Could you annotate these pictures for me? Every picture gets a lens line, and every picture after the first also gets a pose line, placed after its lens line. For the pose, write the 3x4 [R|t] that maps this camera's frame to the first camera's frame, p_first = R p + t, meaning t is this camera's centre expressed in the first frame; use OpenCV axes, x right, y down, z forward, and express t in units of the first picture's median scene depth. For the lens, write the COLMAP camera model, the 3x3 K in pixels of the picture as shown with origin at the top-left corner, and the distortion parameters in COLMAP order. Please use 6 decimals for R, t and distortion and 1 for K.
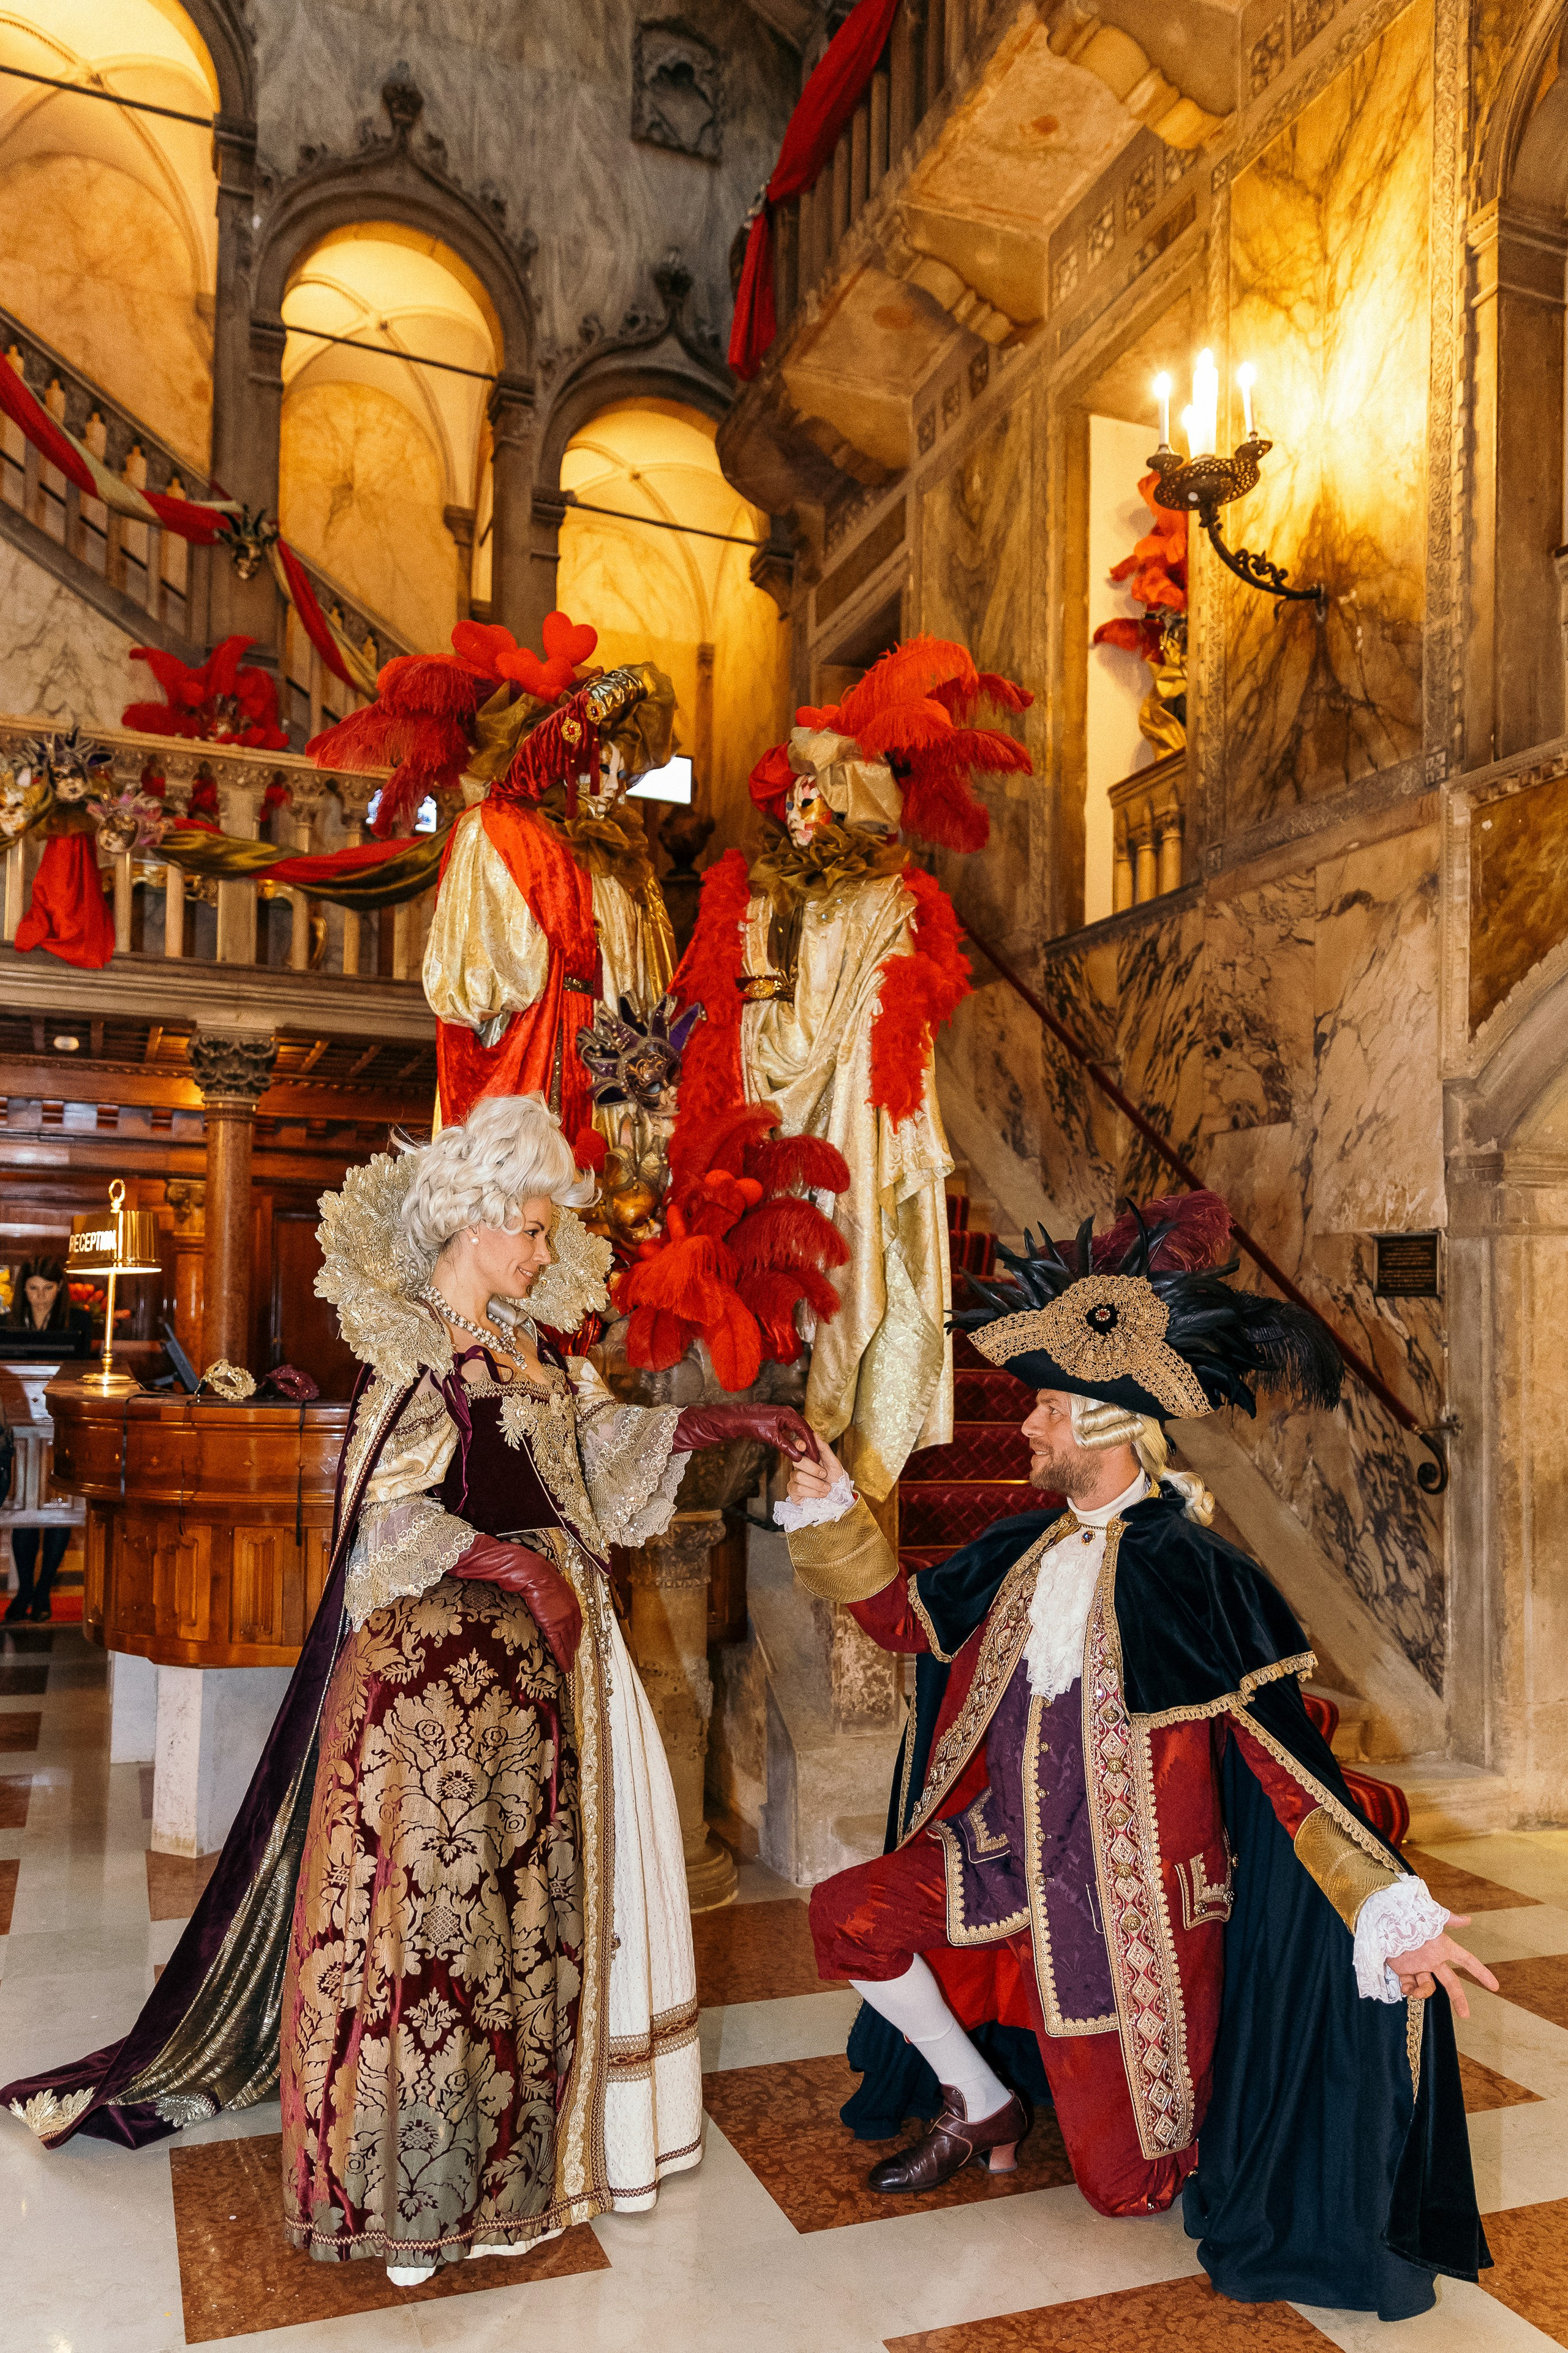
lens RADIAL K [[1692.0, 0, 785.0], [0, 1692.0, 1268.1], [0, 0, 1]] dist [0.011060, -0.002829]
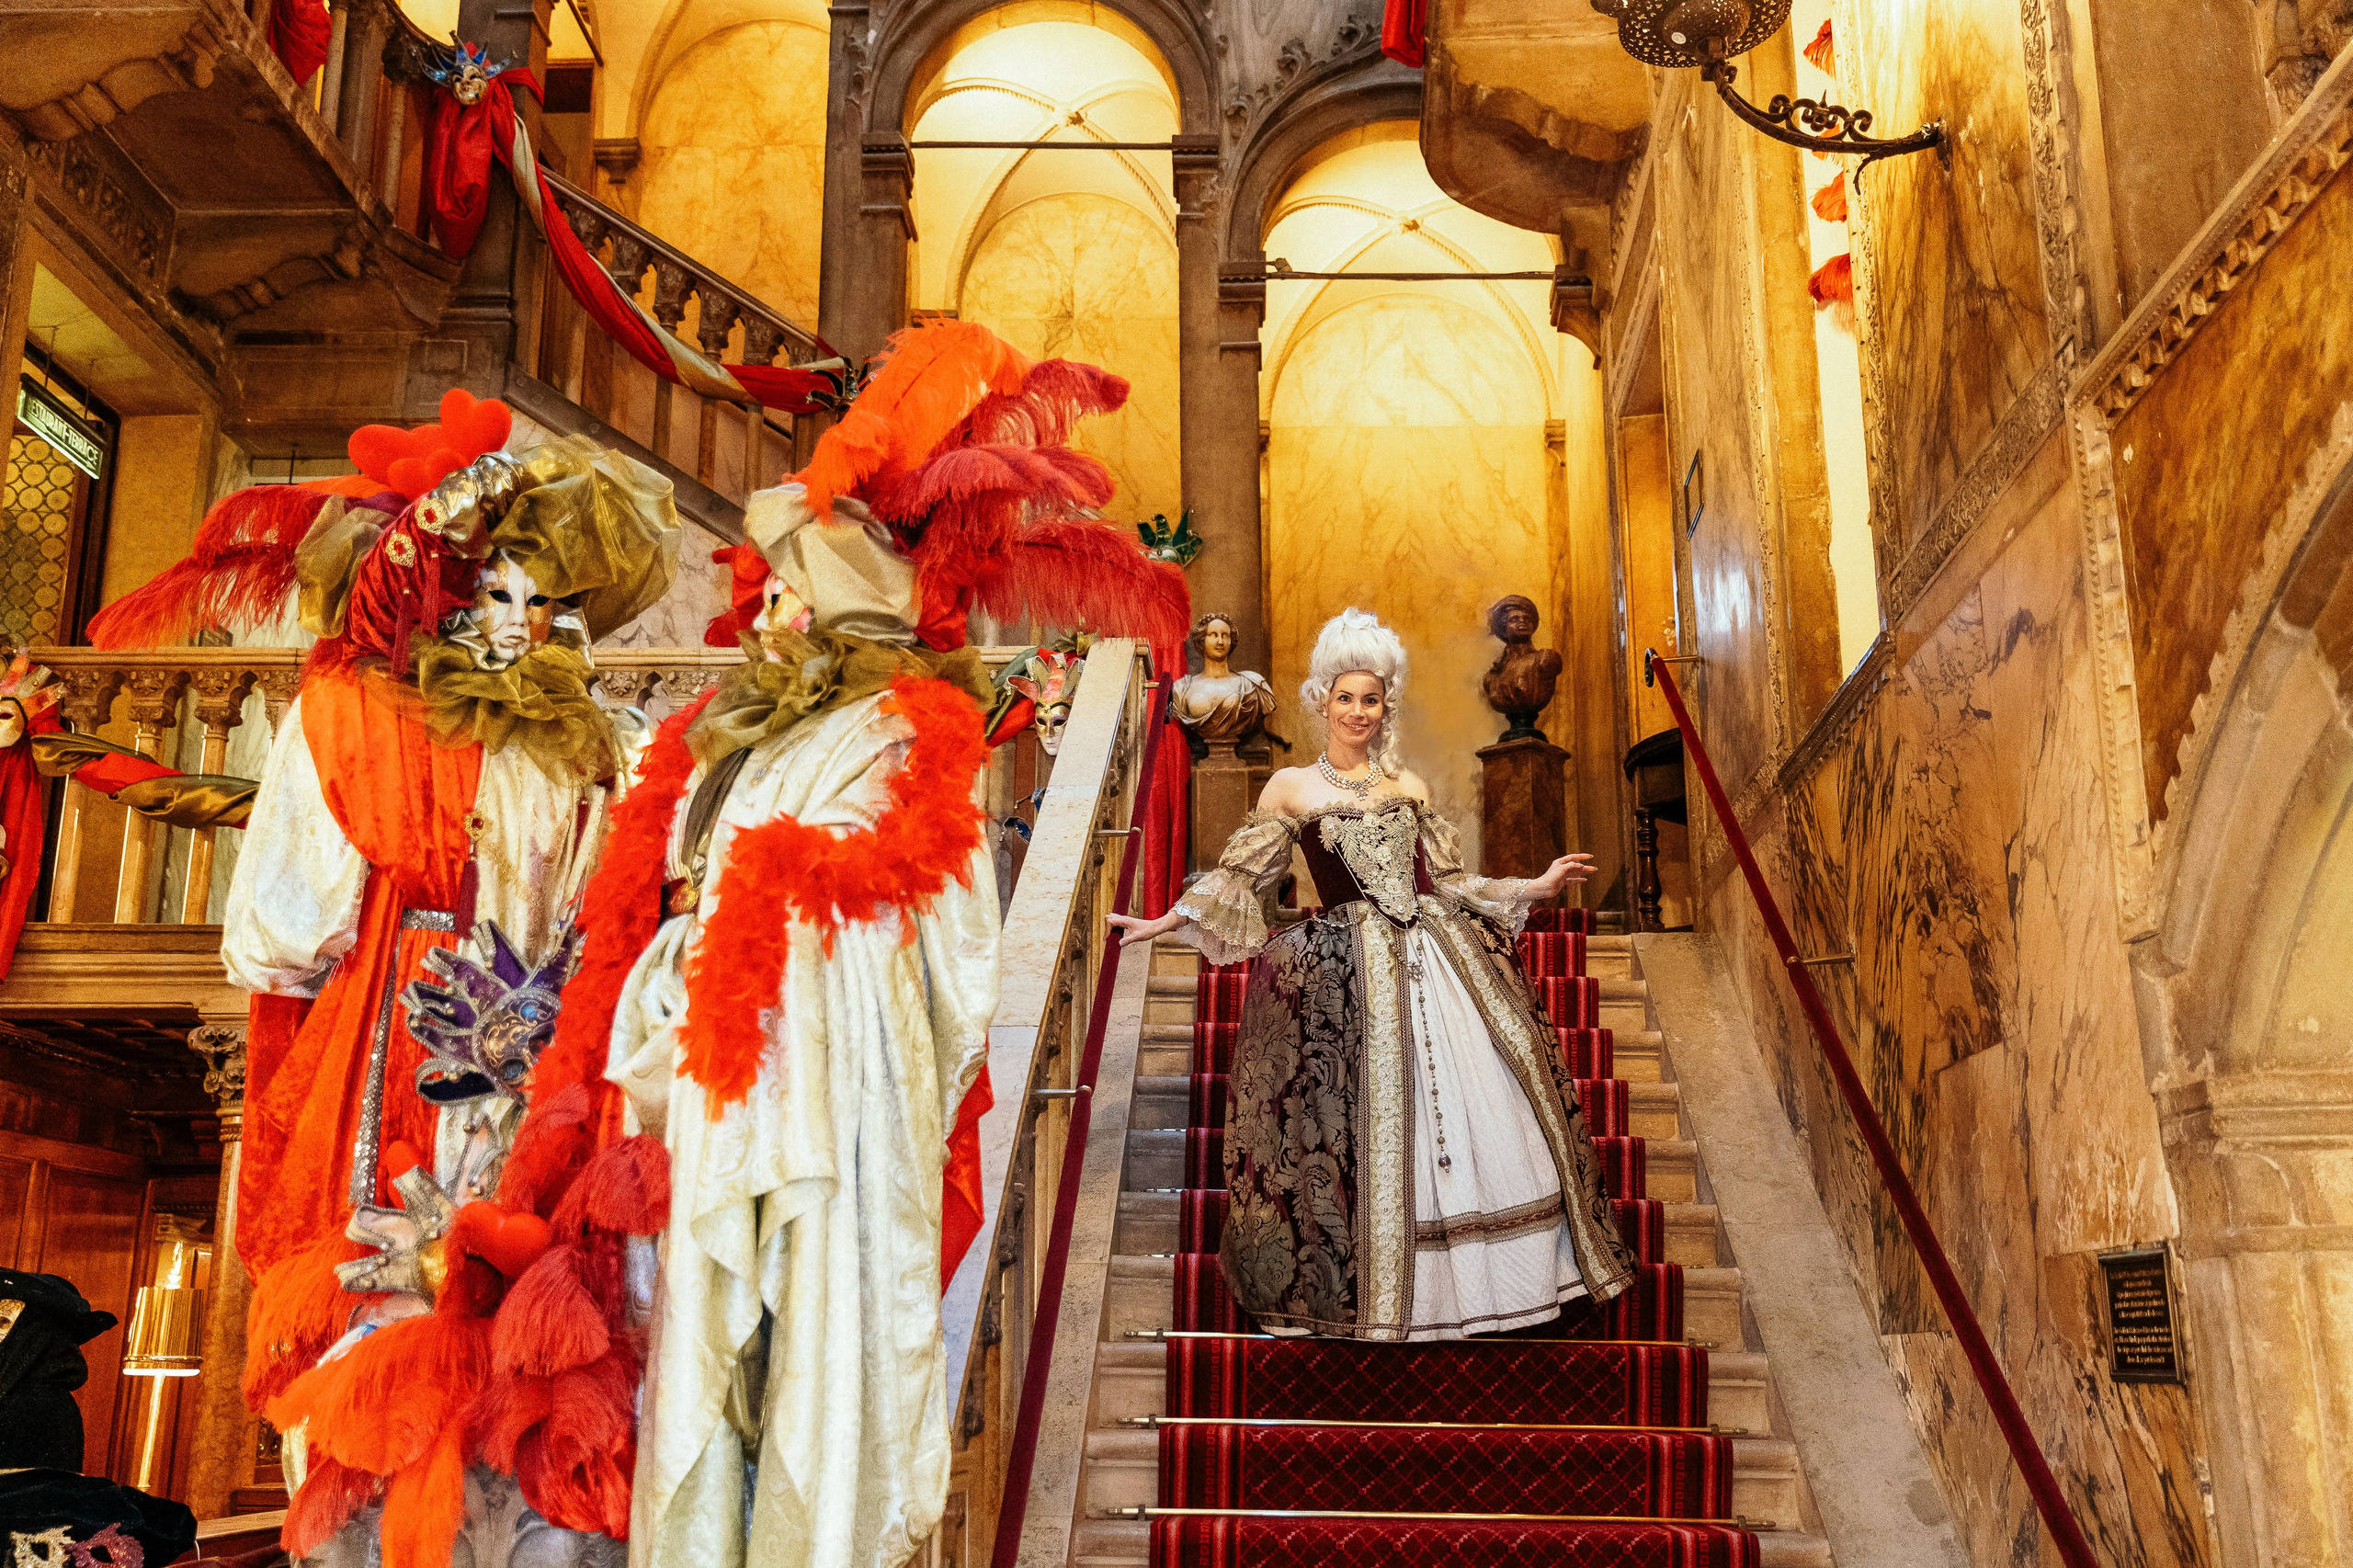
lens RADIAL K [[2284.3, 0, 1176.5], [0, 2284.3, 784.0], [0, 0, 1]] dist [0.031221, -0.003266]
pose [[0.913908, -0.115522, -0.389137, 0.224660], [0.024927, 0.972812, -0.230253, -0.003177], [0.405156, 0.200730, 0.891940, 0.146930]]
